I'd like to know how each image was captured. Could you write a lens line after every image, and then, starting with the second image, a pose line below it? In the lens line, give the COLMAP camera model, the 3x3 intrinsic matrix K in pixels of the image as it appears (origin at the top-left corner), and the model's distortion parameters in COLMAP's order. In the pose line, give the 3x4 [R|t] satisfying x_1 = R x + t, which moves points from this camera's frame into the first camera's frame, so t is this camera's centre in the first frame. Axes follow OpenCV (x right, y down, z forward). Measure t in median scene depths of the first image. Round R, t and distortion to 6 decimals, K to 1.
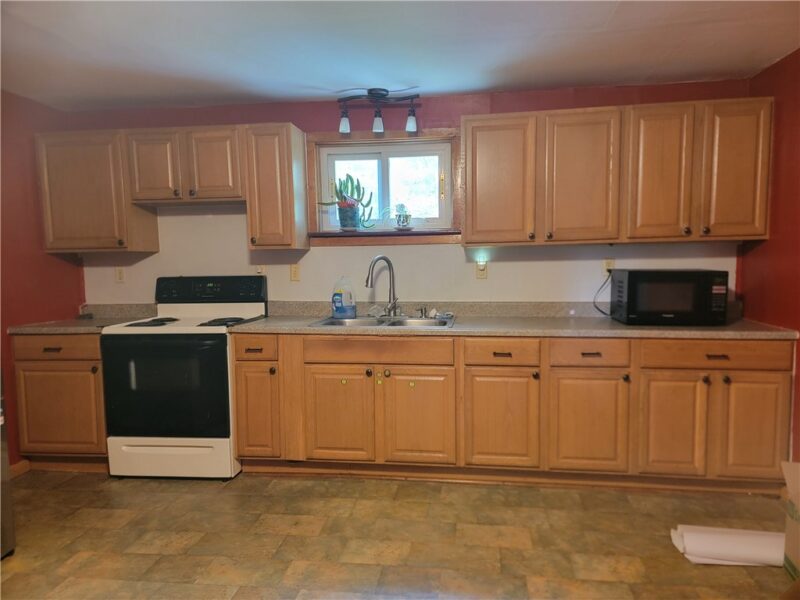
lens RADIAL K [[552.3, 0, 406.4], [0, 552.3, 304.3], [0, 0, 1]] dist [0.093788, -0.080426]
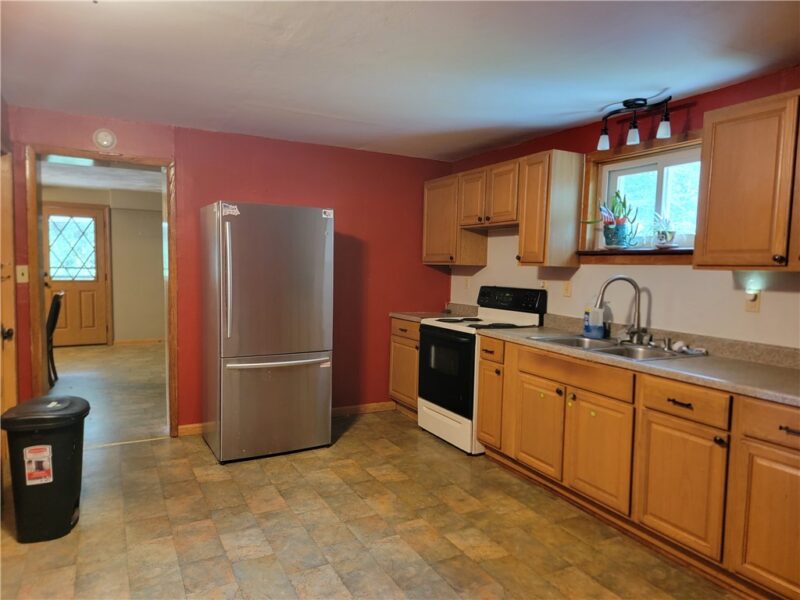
lens RADIAL K [[552.3, 0, 406.4], [0, 552.3, 304.3], [0, 0, 1]] dist [0.093788, -0.080426]
pose [[0.576952, 0.088143, -0.812008, 0.535741], [-0.102448, 0.994118, 0.035120, -0.037818], [0.810328, 0.062926, 0.582589, 0.164060]]
